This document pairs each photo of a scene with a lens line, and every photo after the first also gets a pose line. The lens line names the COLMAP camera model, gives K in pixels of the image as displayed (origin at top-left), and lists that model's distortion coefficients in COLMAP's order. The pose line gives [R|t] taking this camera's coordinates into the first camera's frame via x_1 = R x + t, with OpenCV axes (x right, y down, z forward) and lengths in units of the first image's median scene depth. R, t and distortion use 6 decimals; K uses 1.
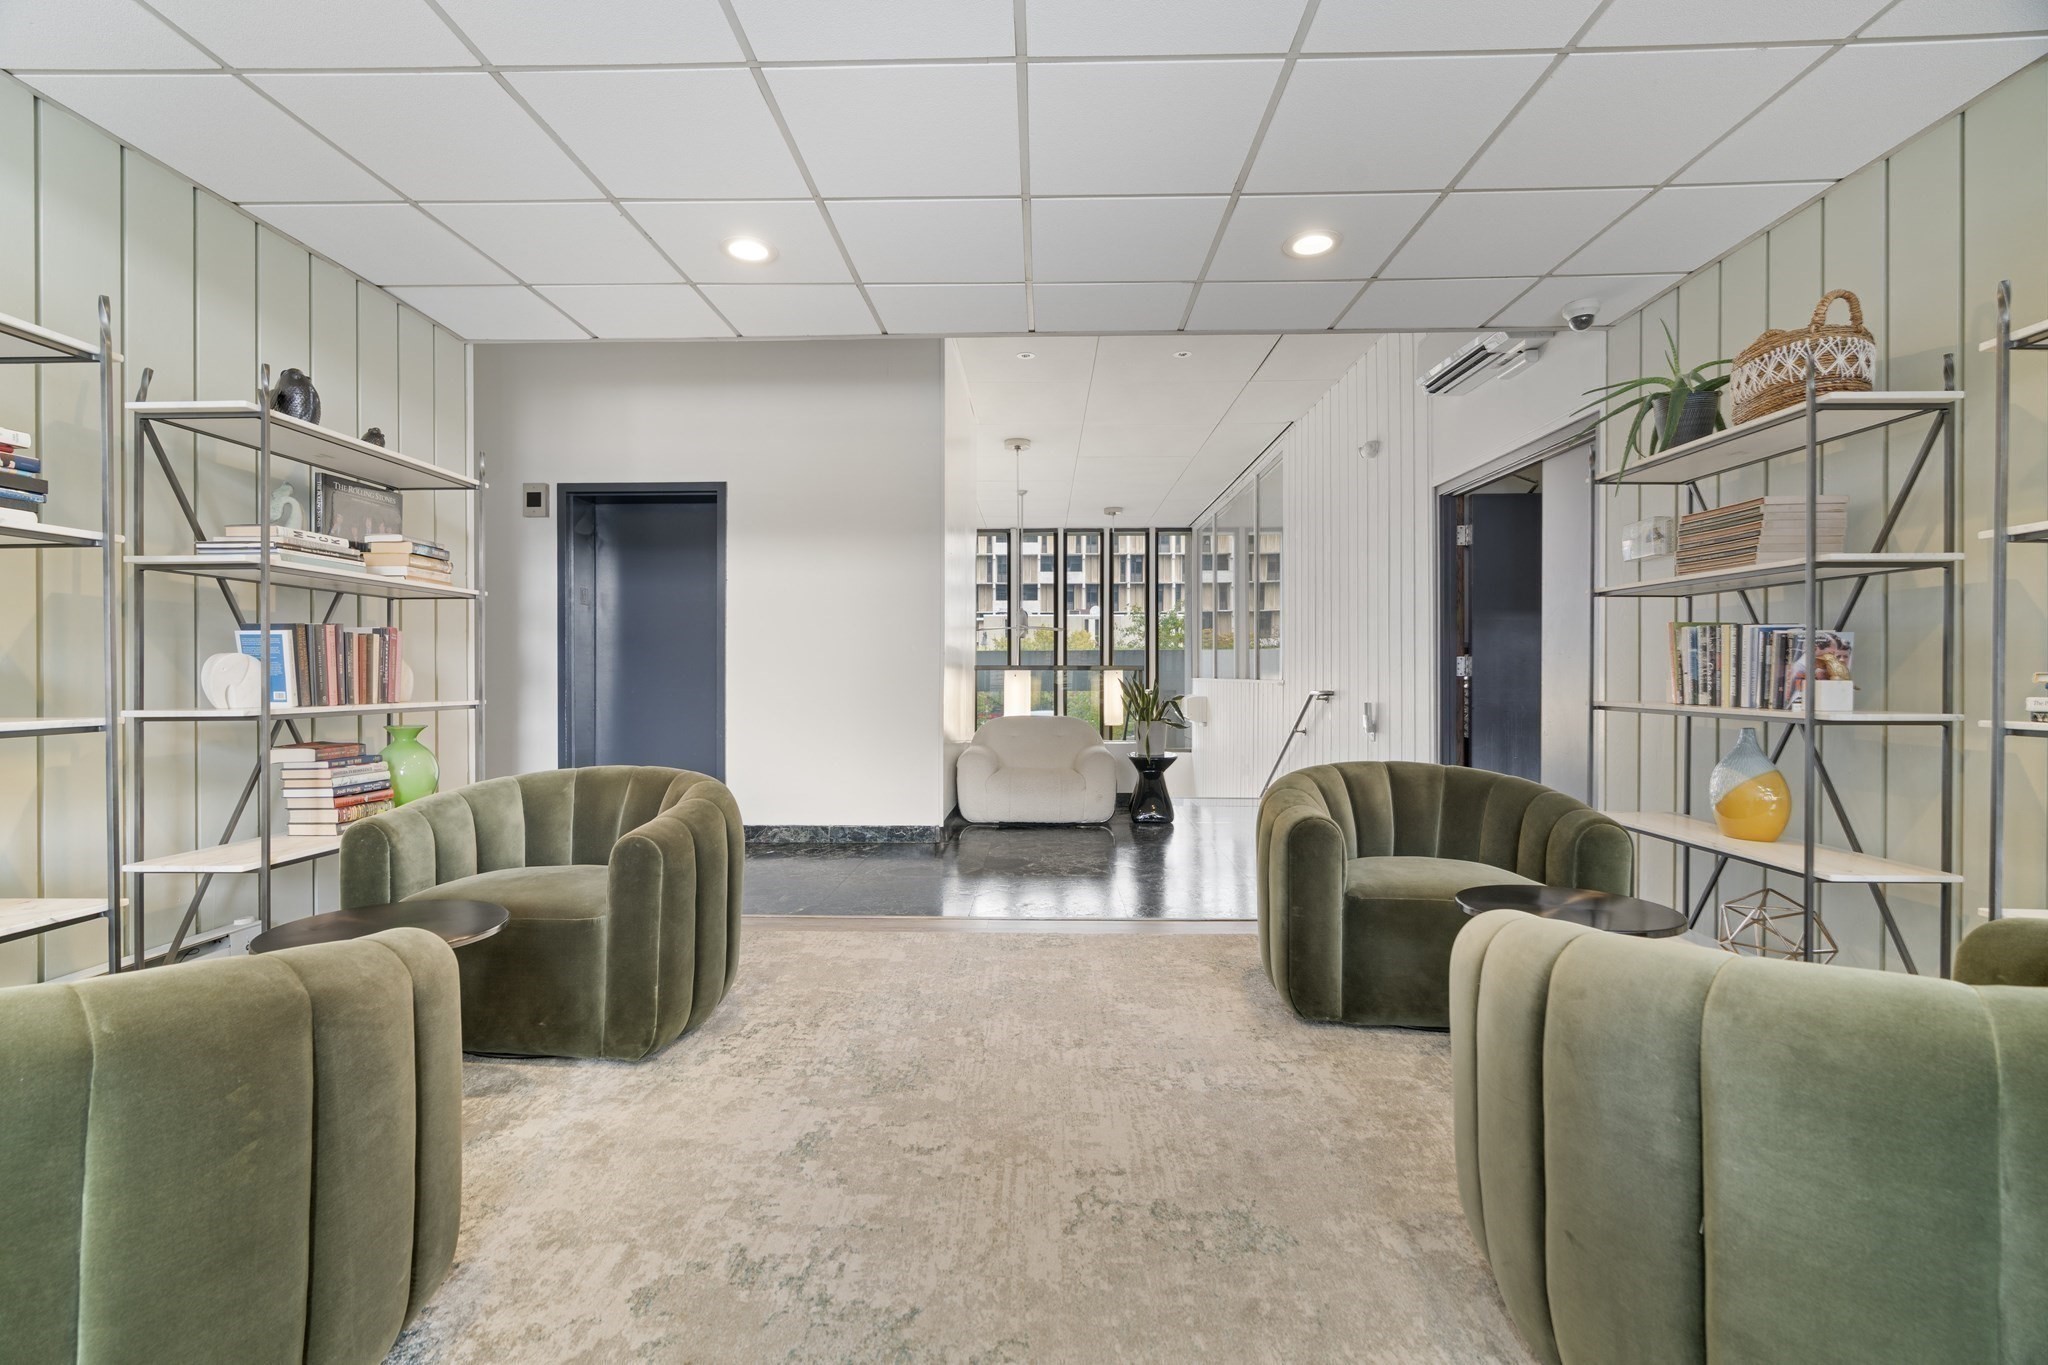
lens RADIAL K [[917.3, 0, 1014.5], [0, 917.3, 678.5], [0, 0, 1]] dist [-0.009499, -0.000054]
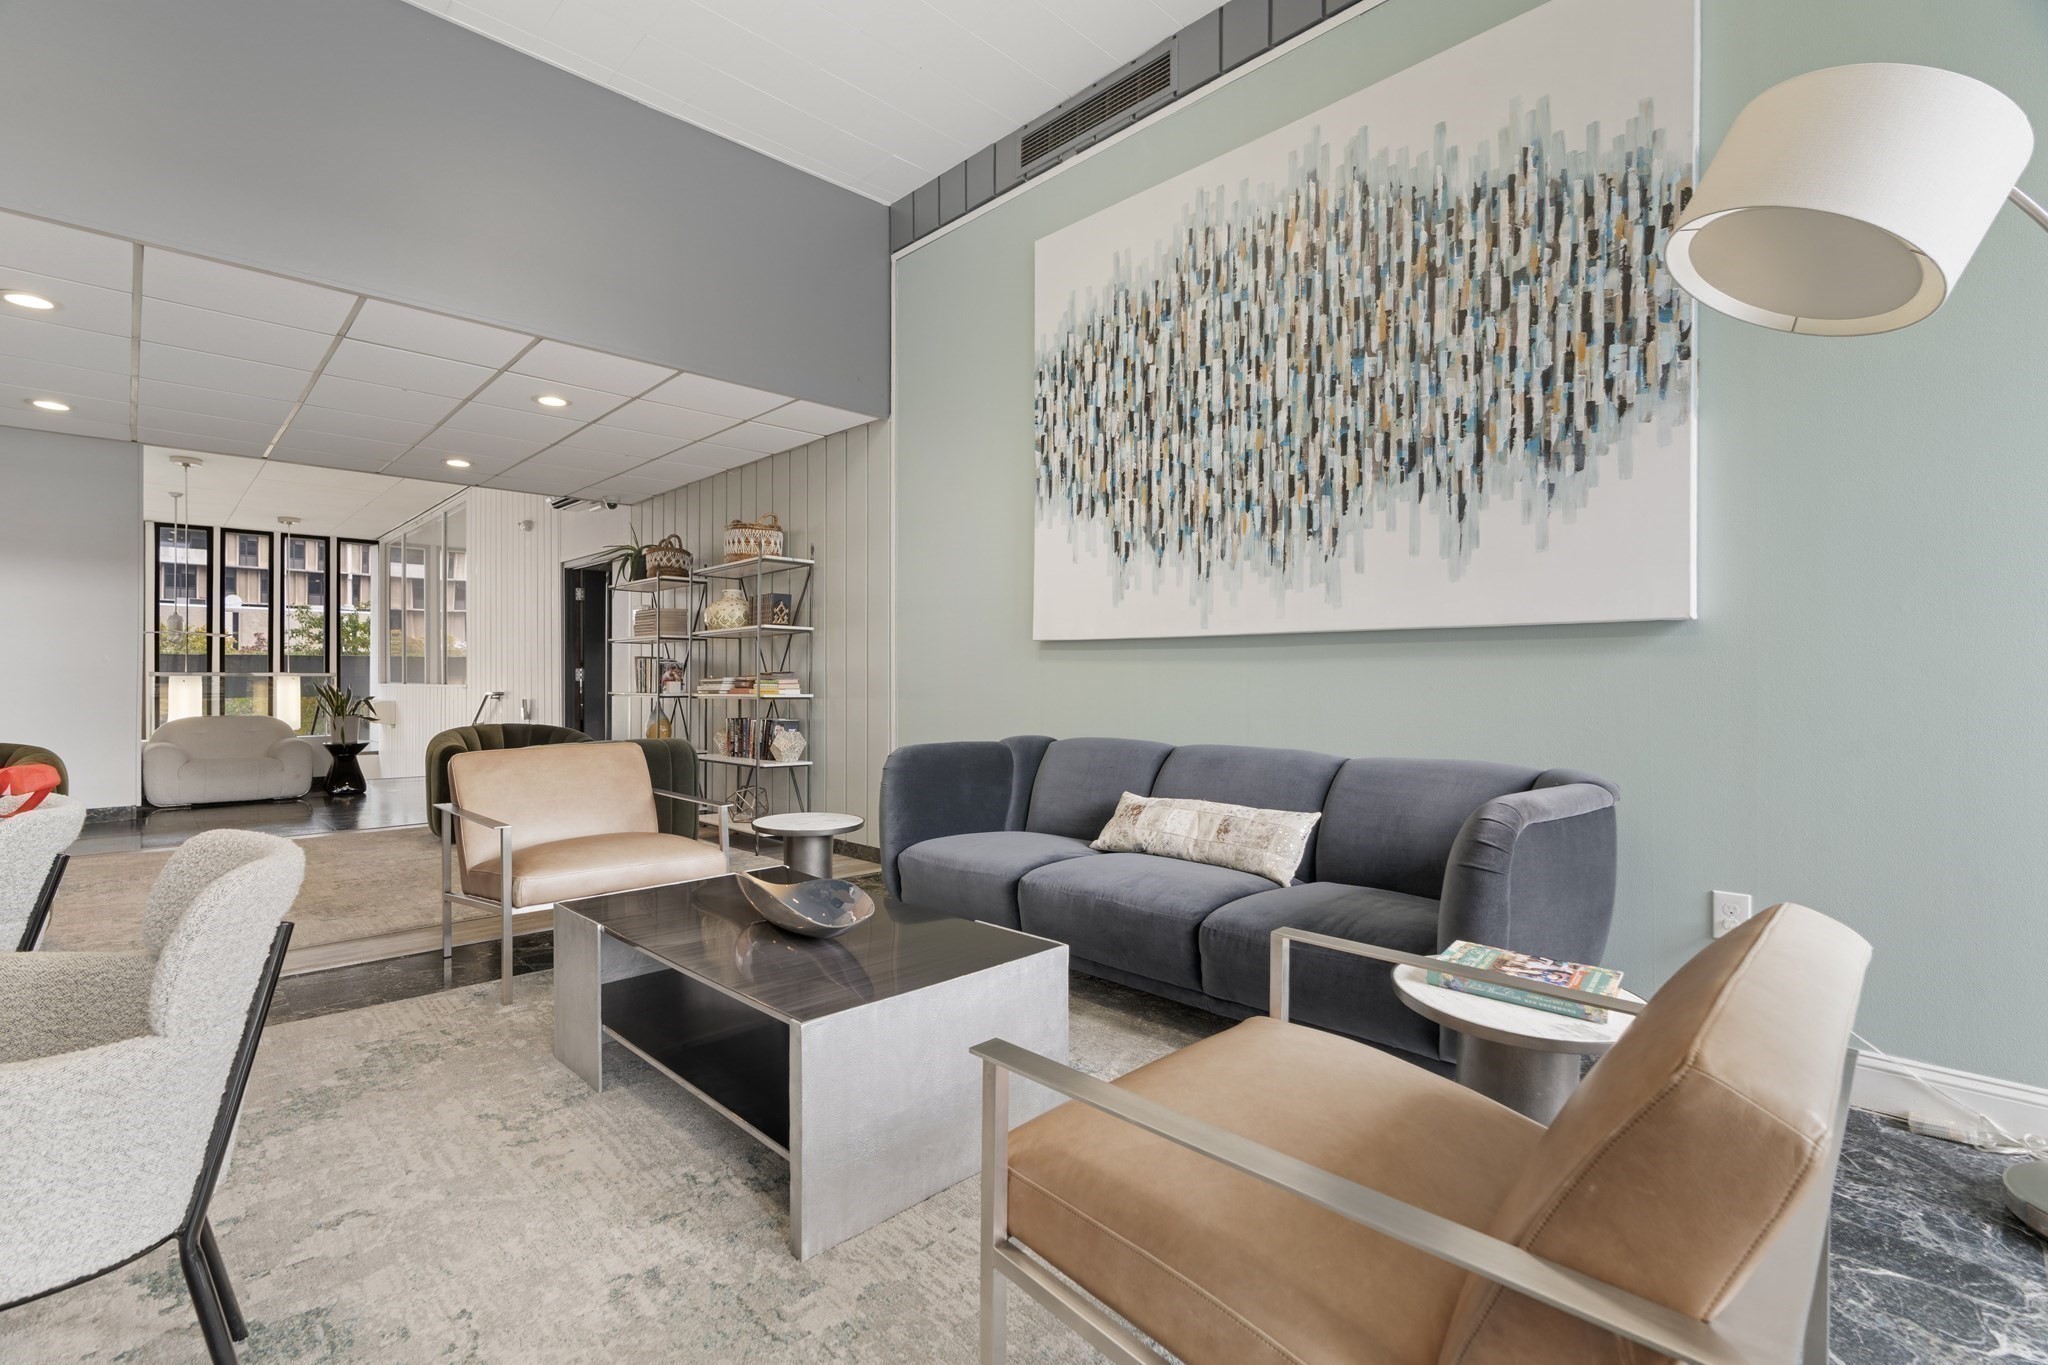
lens RADIAL K [[917.3, 0, 1009.0], [0, 917.3, 683.6], [0, 0, 1]] dist [-0.009499, -0.000054]
pose [[0.697689, -0.003155, 0.716394, -0.114764], [0.004018, 0.999992, 0.000491, 0.004065], [-0.716390, 0.002536, 0.697696, -0.543602]]
